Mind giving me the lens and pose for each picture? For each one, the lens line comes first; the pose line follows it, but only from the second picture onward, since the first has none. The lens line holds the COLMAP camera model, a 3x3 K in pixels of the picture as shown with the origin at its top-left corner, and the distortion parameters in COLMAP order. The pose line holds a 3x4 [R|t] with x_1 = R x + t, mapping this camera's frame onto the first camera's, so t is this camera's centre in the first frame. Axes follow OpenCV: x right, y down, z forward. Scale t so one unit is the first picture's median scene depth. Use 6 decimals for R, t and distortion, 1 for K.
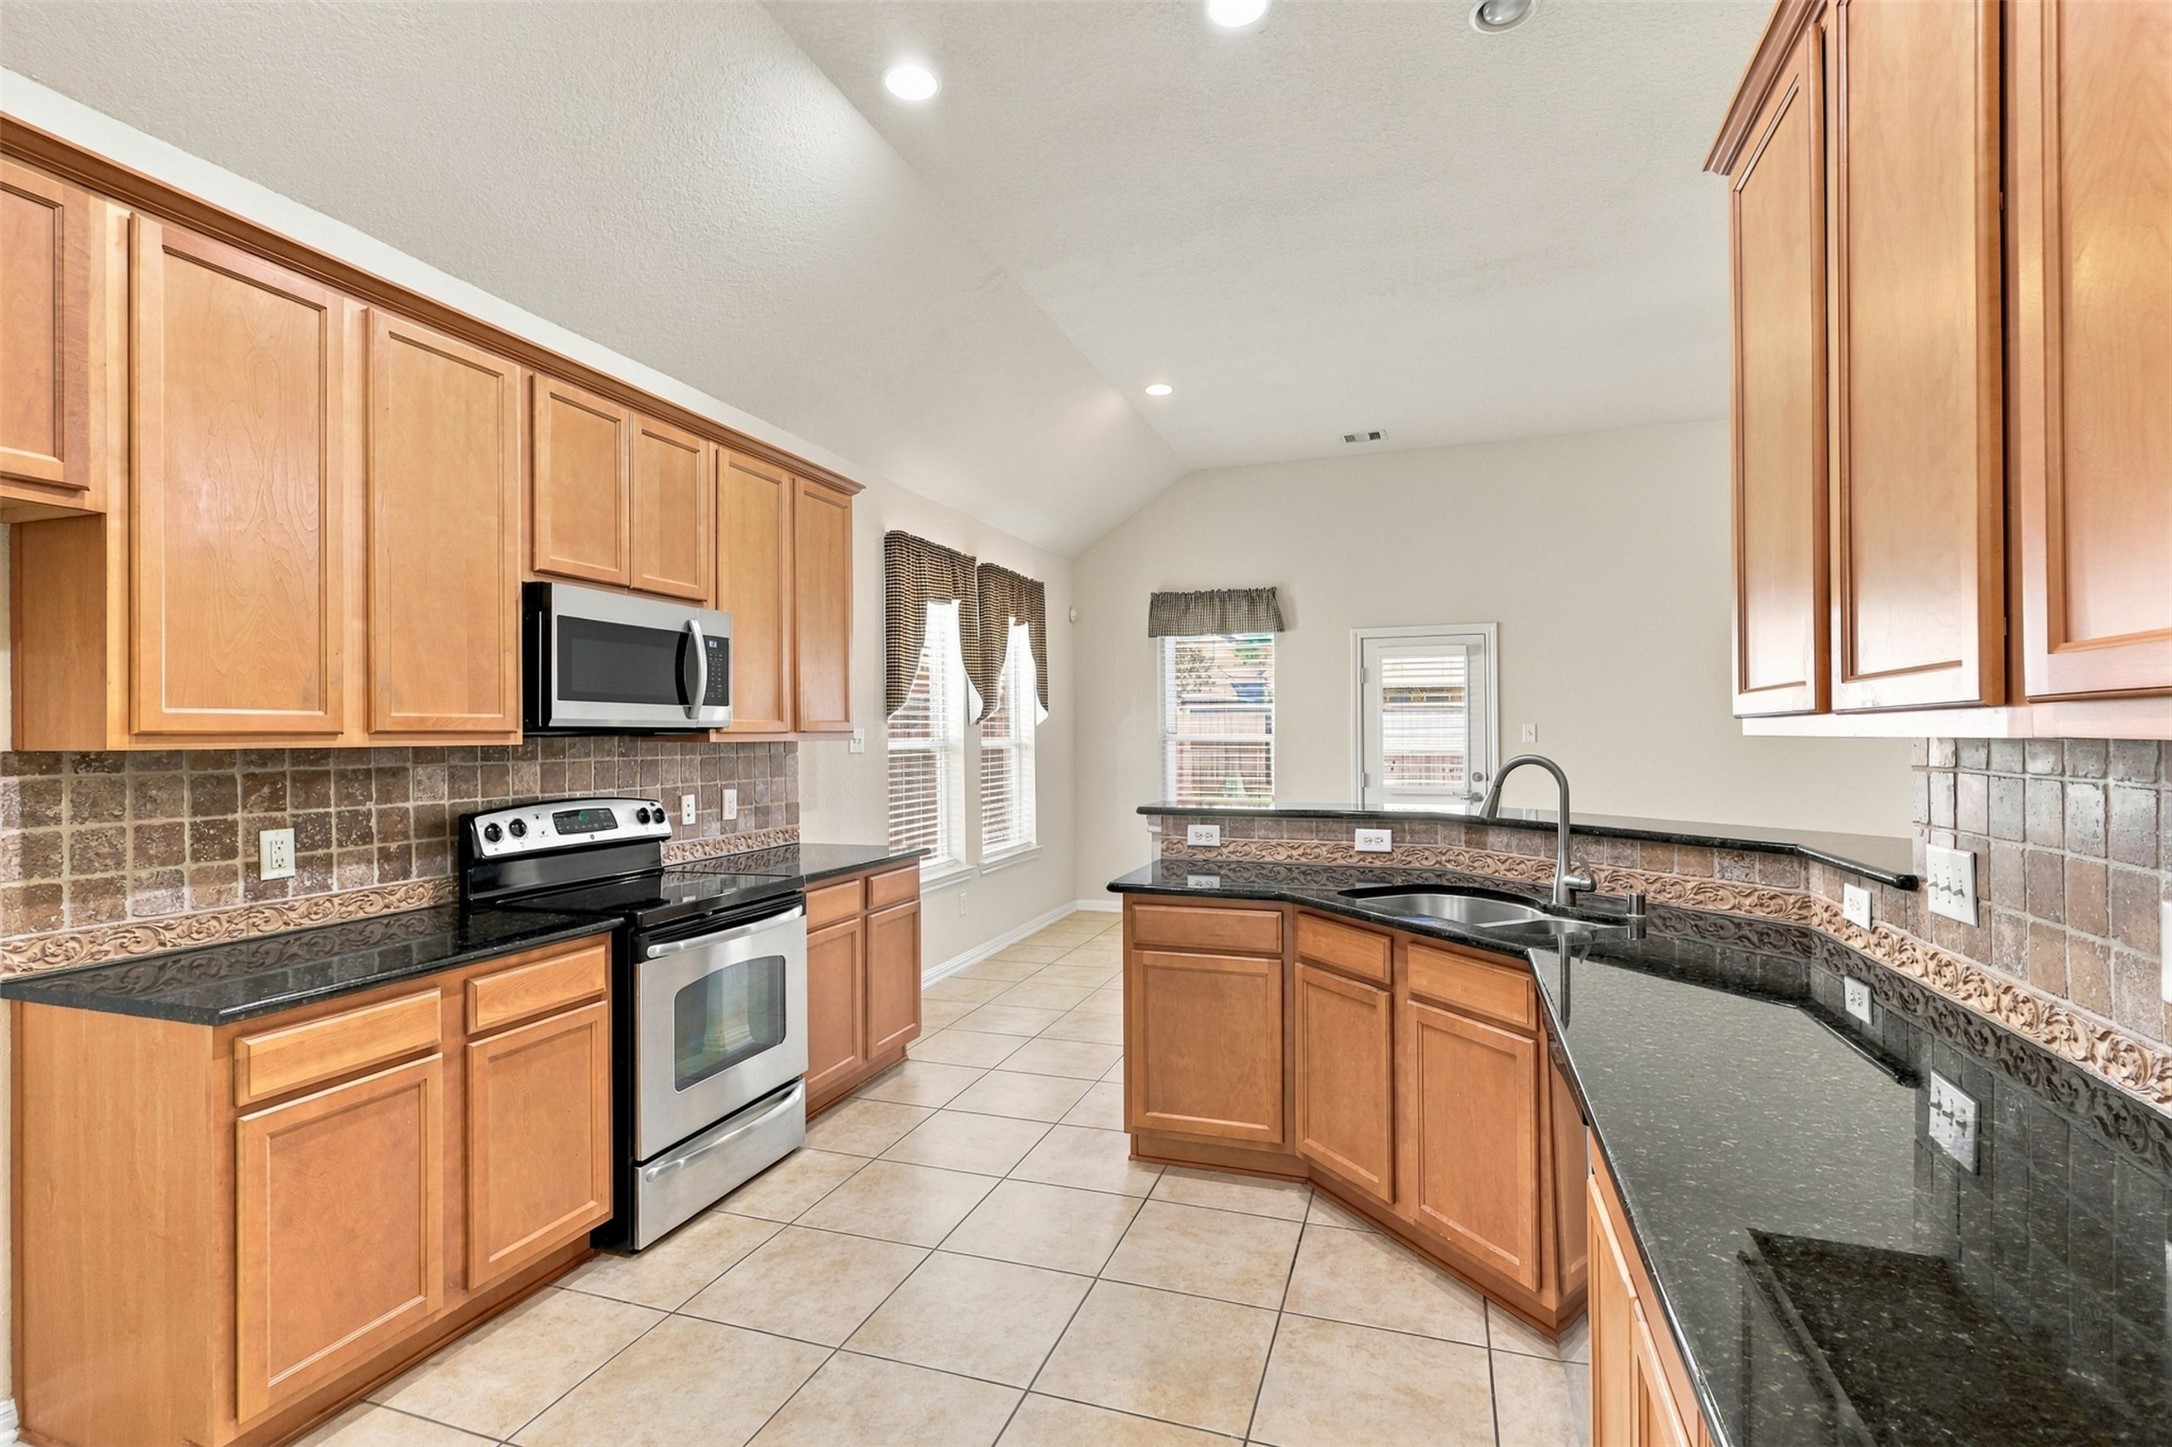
lens RADIAL K [[1005.2, 0, 1086.0], [0, 1005.2, 727.0], [0, 0, 1]] dist [0.000935, 0.000627]
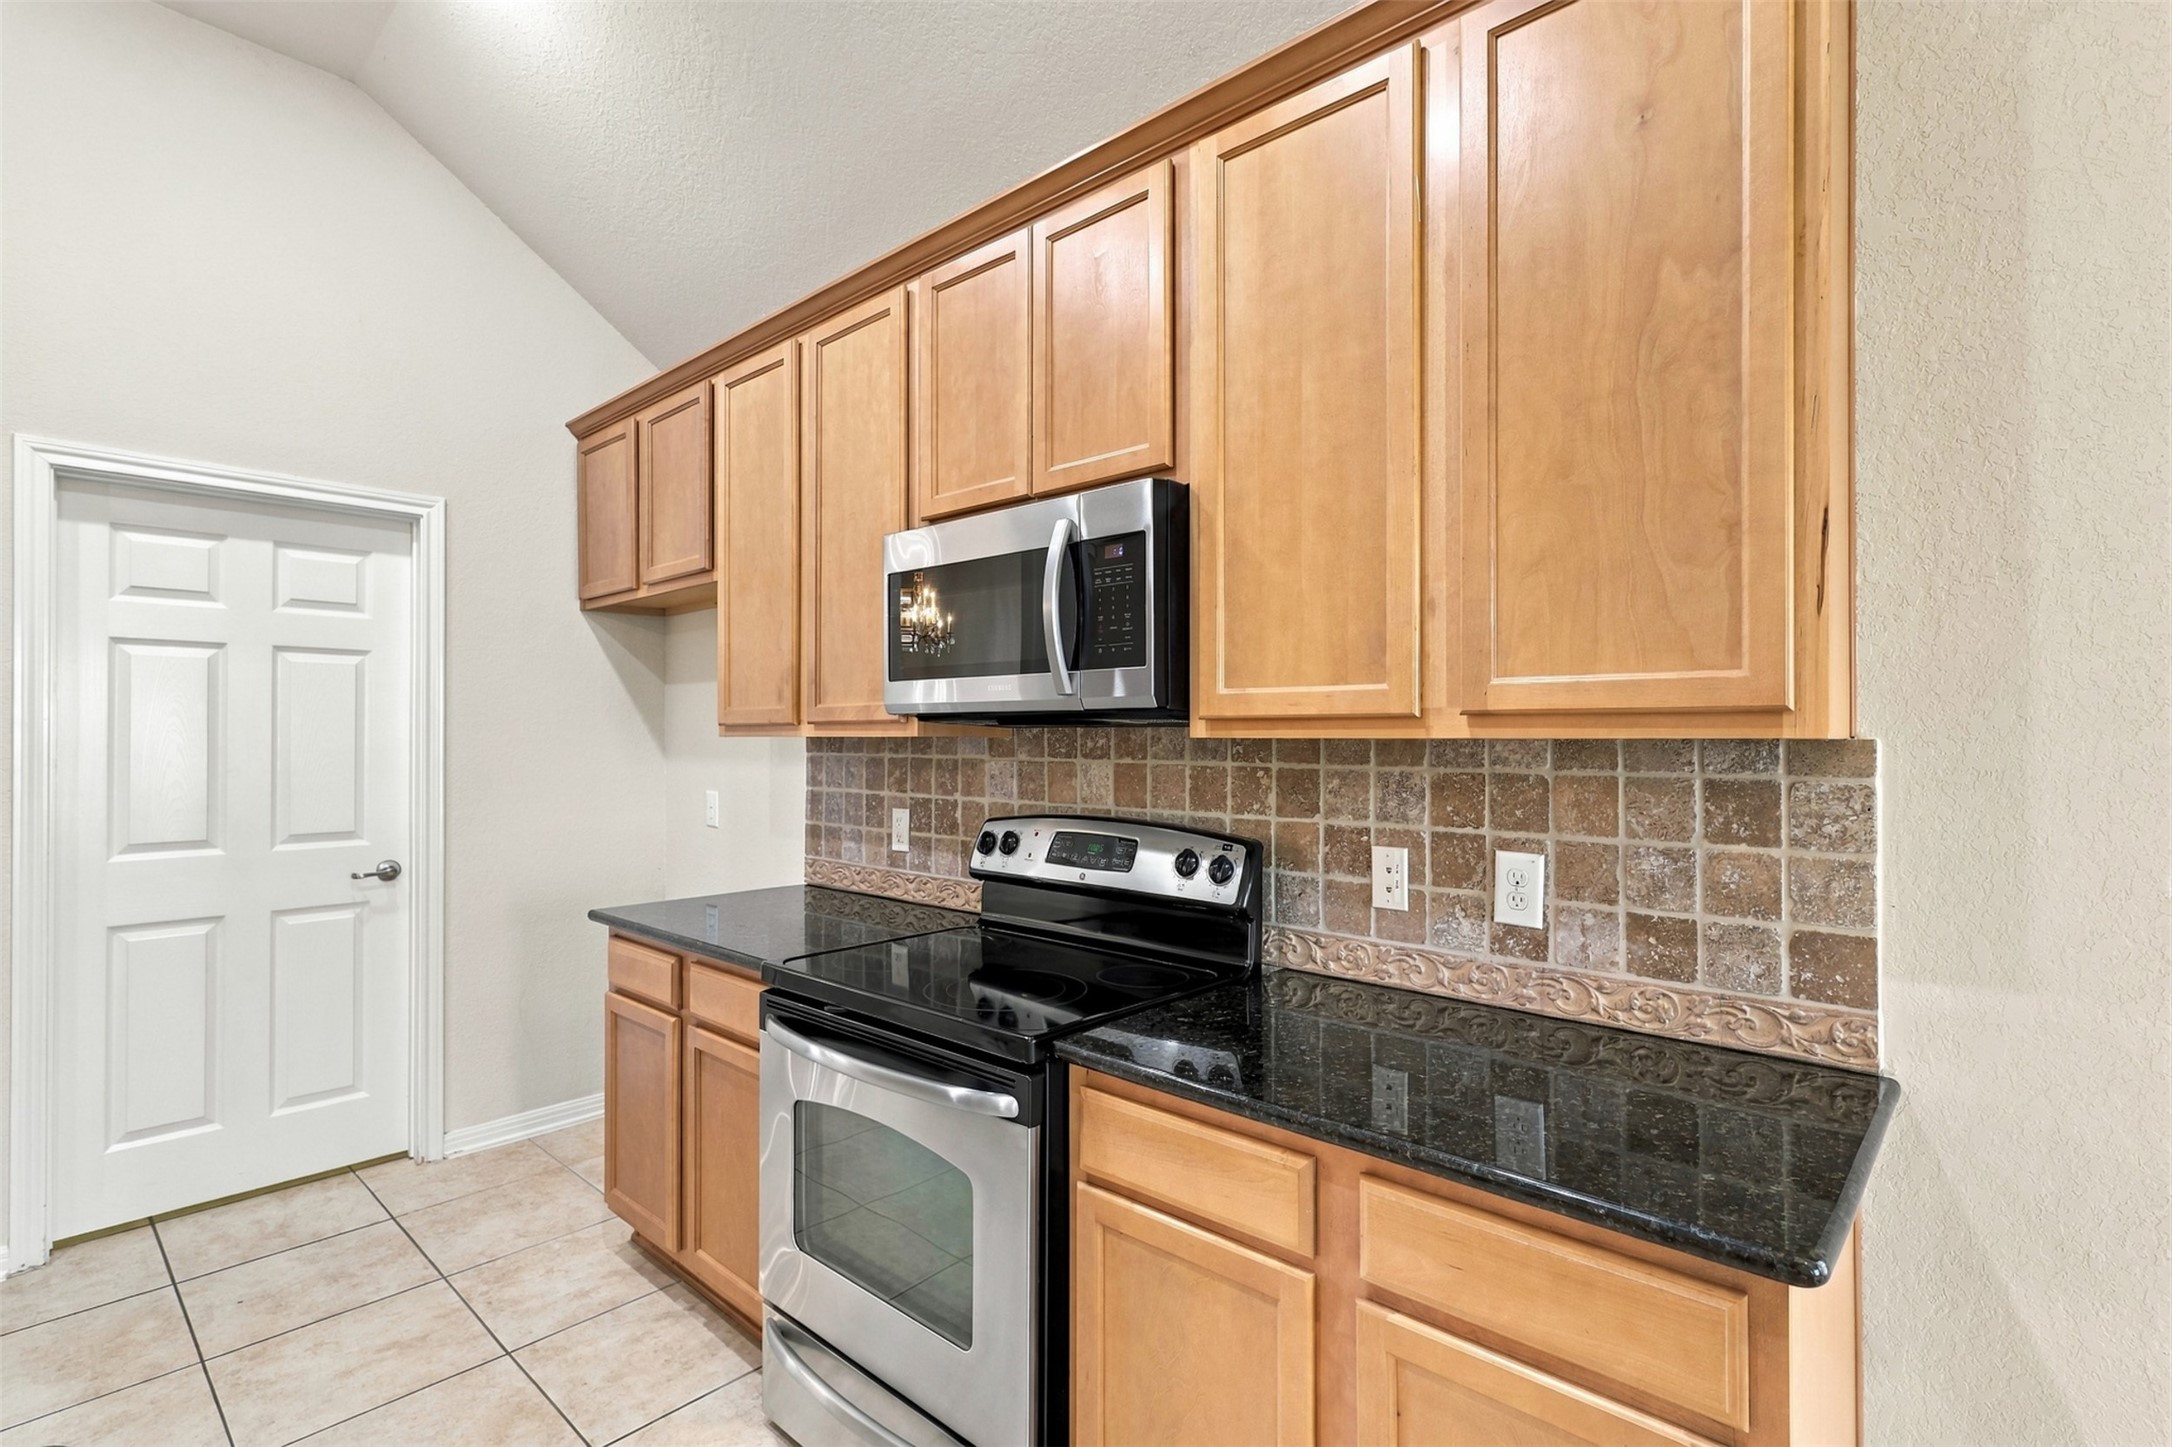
lens RADIAL K [[1005.2, 0, 1074.1], [0, 1005.2, 727.5], [0, 0, 1]] dist [0.000935, 0.000627]
pose [[-0.395057, 0.001087, -0.918656, 0.151878], [0.010526, 0.999939, -0.003344, 0.014191], [0.918596, -0.010991, -0.395044, 1.478338]]
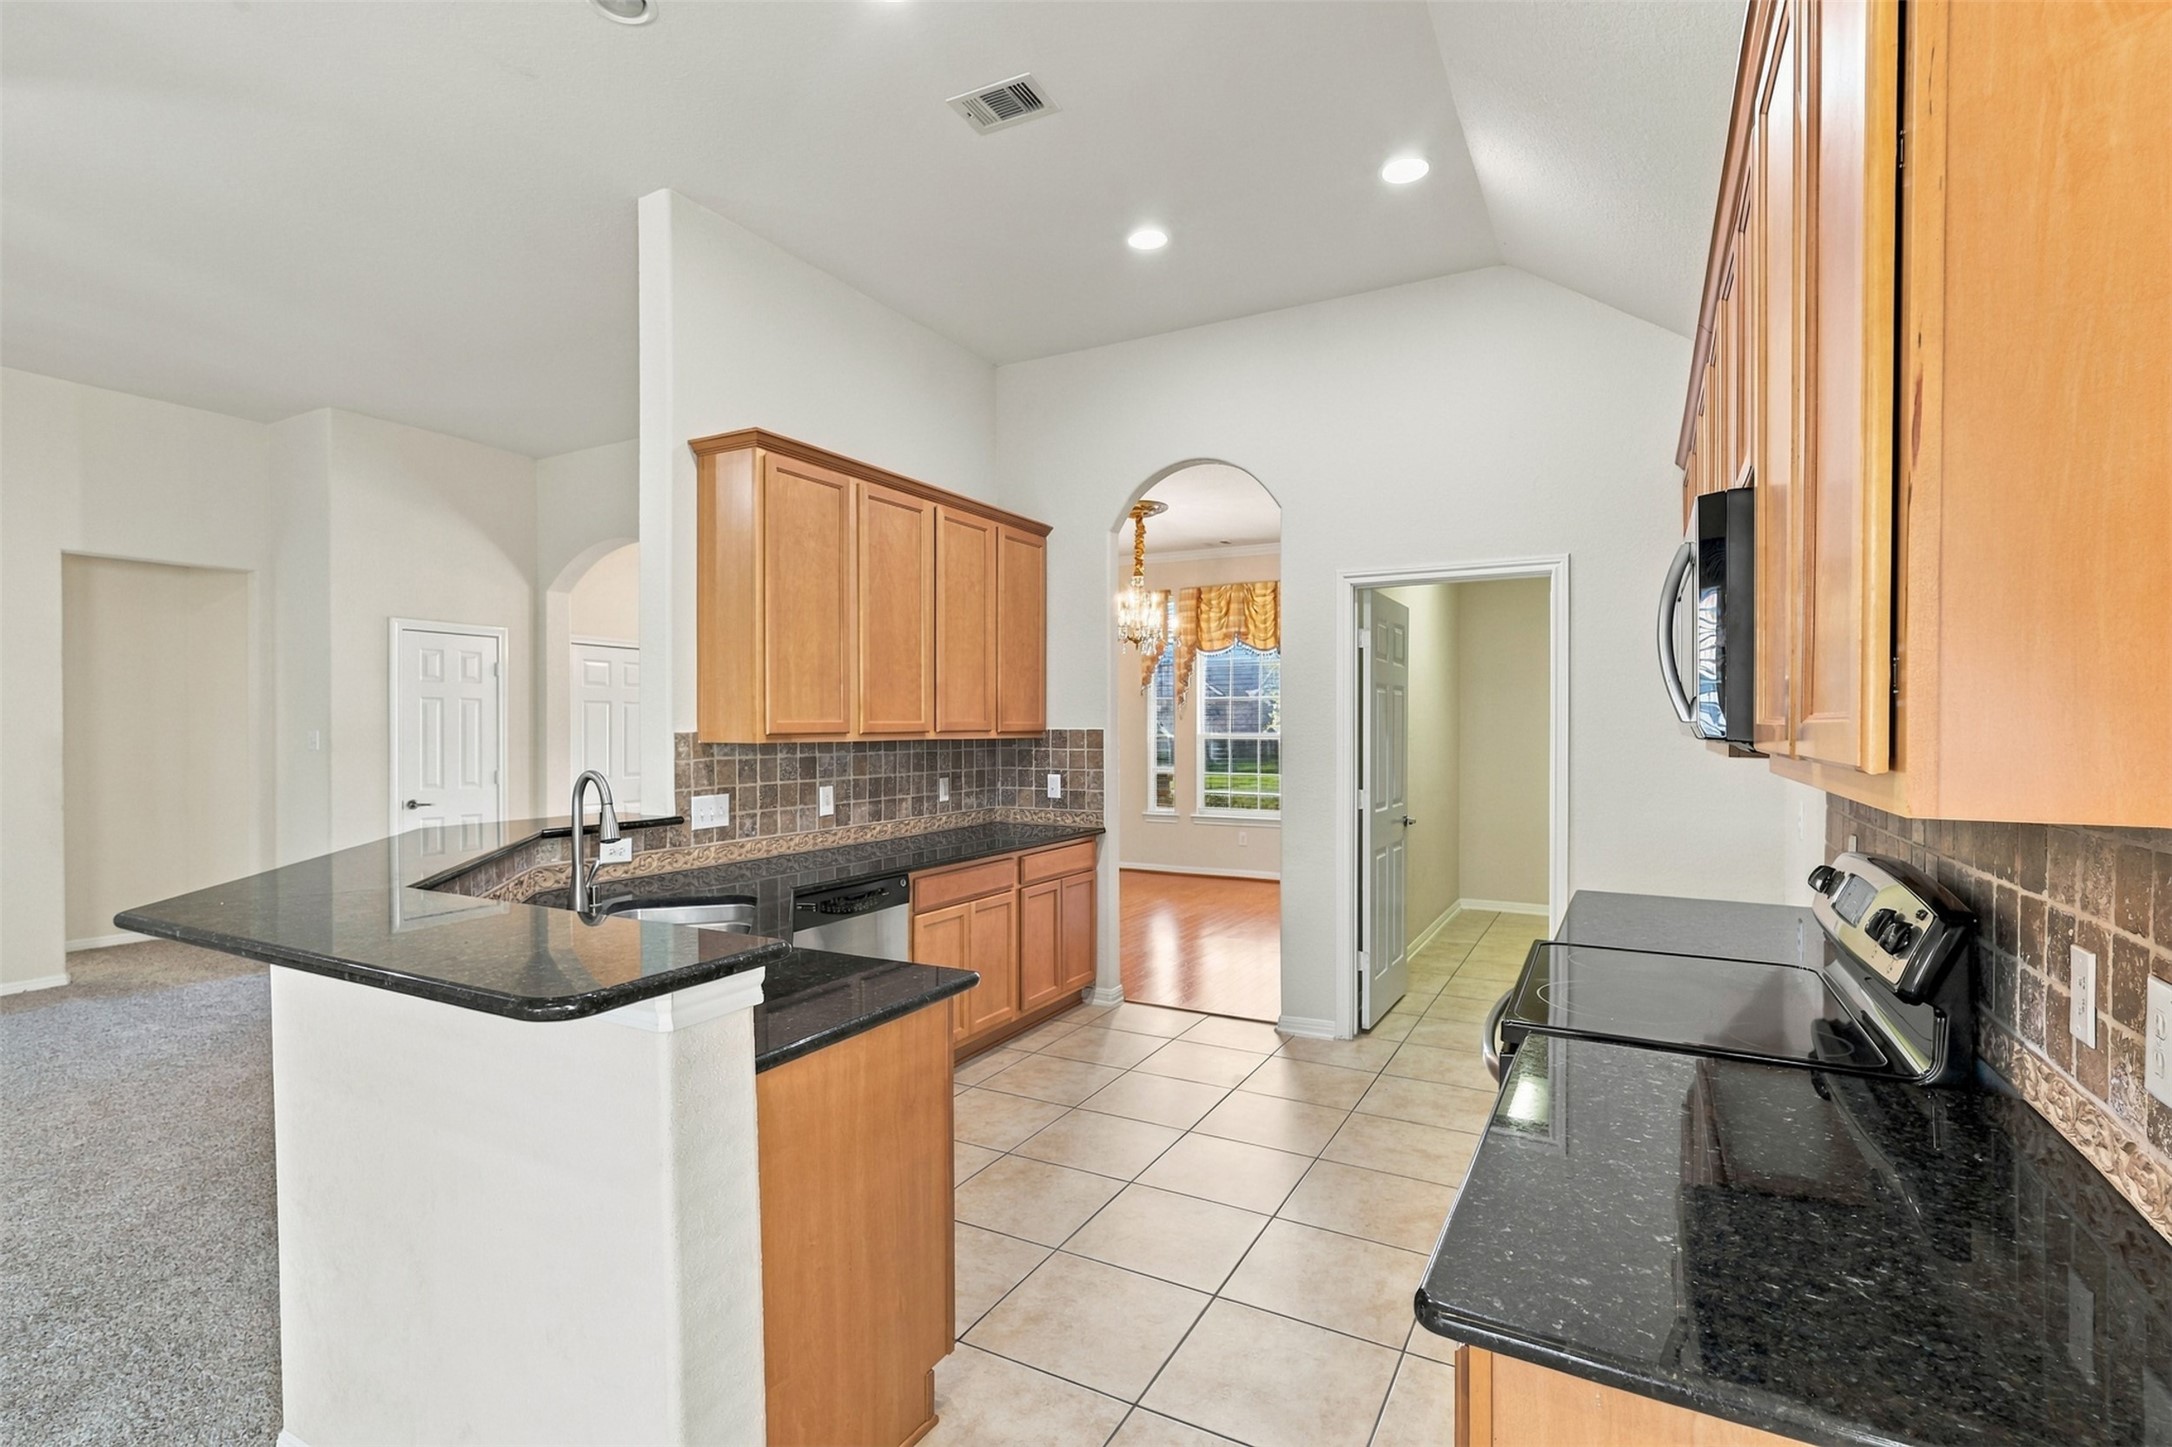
lens RADIAL K [[1005.2, 0, 1087.9], [0, 1005.2, 728.2], [0, 0, 1]] dist [0.000935, 0.000627]
pose [[-0.986631, 0.008596, 0.162742, -0.193237], [0.008278, 0.999962, -0.002629, -0.006932], [-0.162759, -0.001246, -0.986665, 1.925483]]
